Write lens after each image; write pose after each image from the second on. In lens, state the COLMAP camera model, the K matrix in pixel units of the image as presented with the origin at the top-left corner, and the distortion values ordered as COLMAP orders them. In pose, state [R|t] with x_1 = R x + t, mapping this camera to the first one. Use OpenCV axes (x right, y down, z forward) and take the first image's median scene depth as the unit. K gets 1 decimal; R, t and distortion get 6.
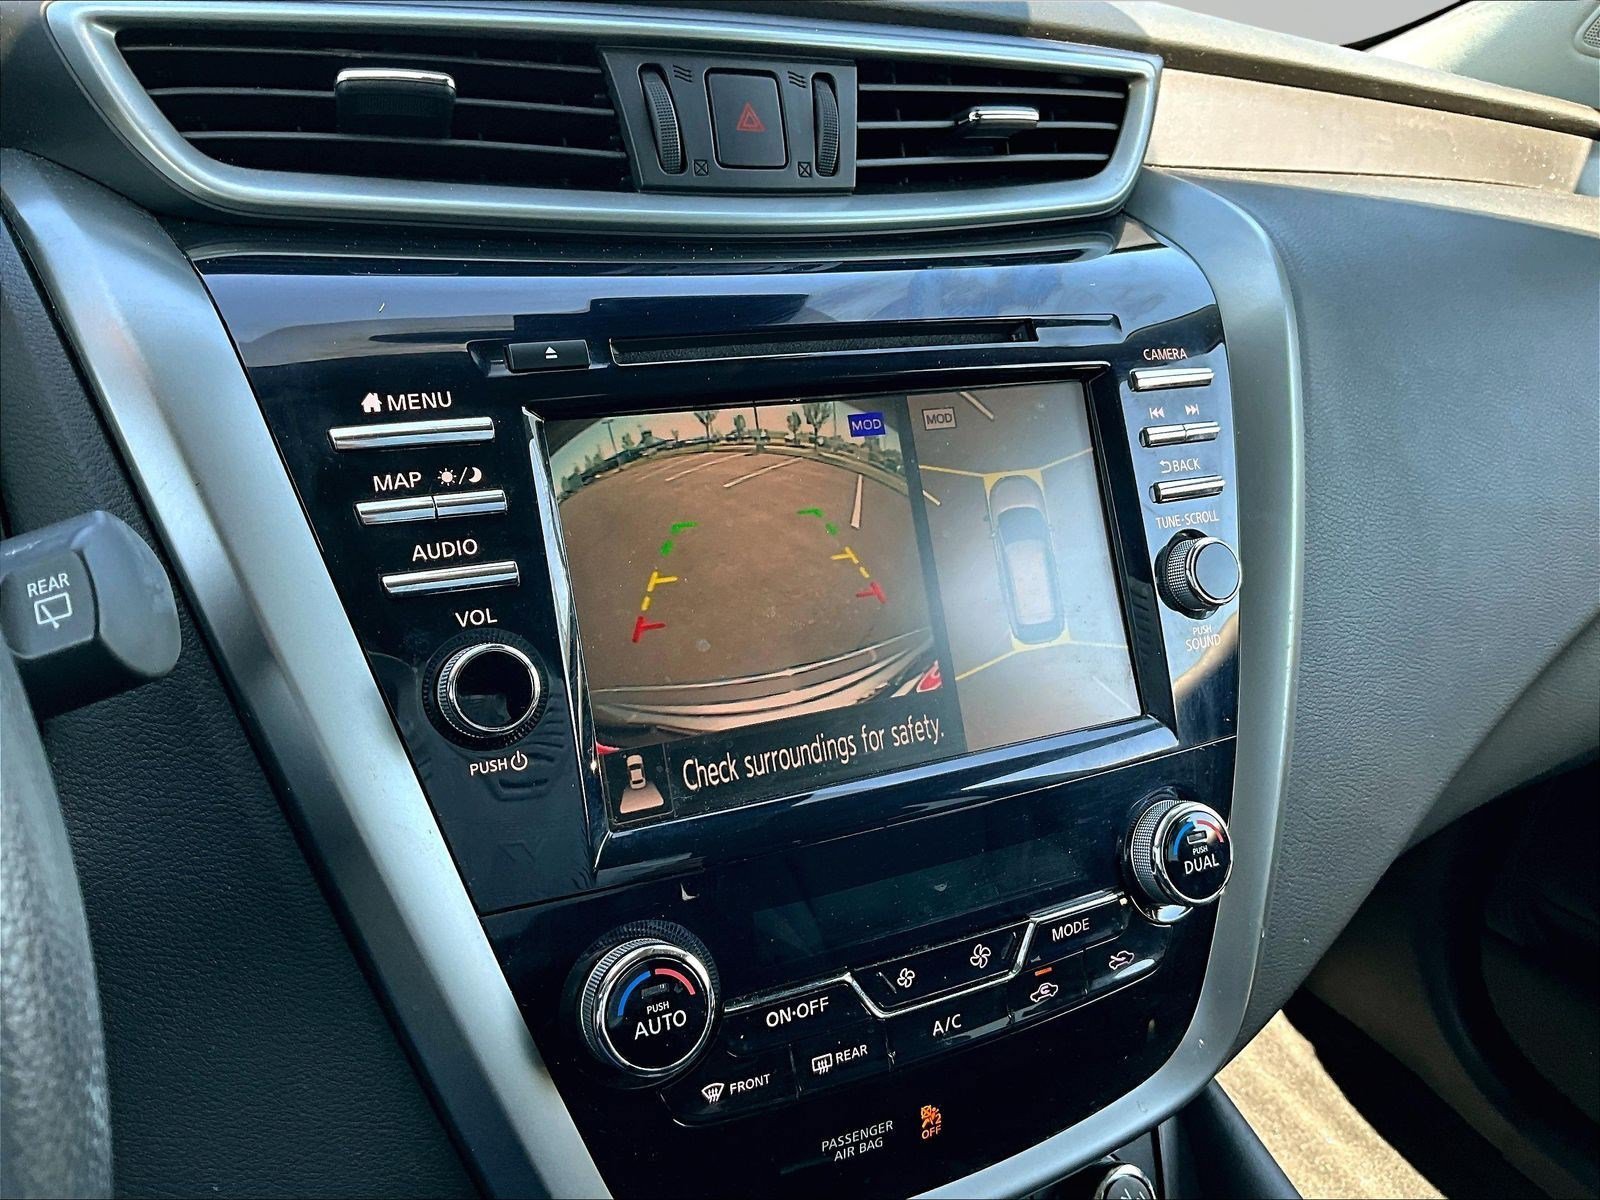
lens RADIAL K [[1318.5, 0, 800.0], [0, 1318.5, 600.0], [0, 0, 1]] dist [0.086735, 0.001357]
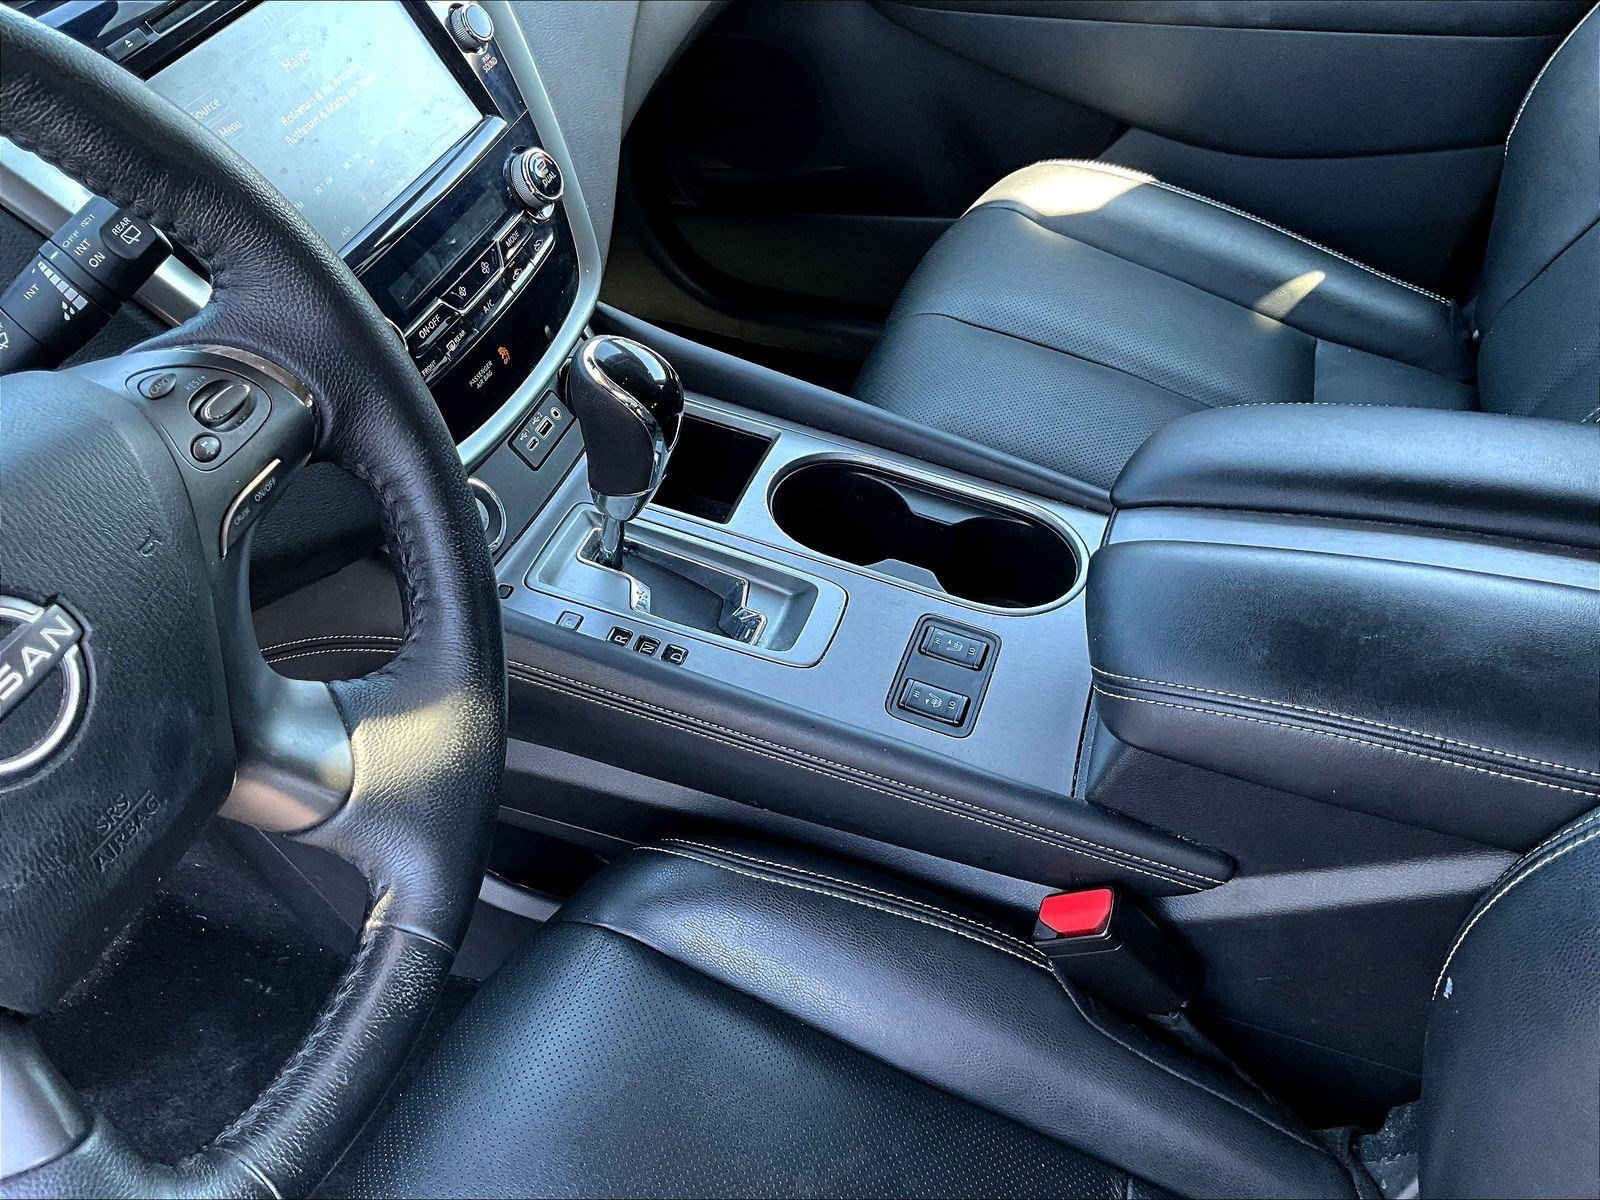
lens RADIAL K [[1318.5, 0, 800.0], [0, 1318.5, 600.0], [0, 0, 1]] dist [0.086735, 0.001357]
pose [[0.735633, -0.568115, 0.368902, -0.502722], [0.392214, 0.801260, 0.451831, -0.047289], [-0.552278, -0.187693, 0.812256, -0.915912]]
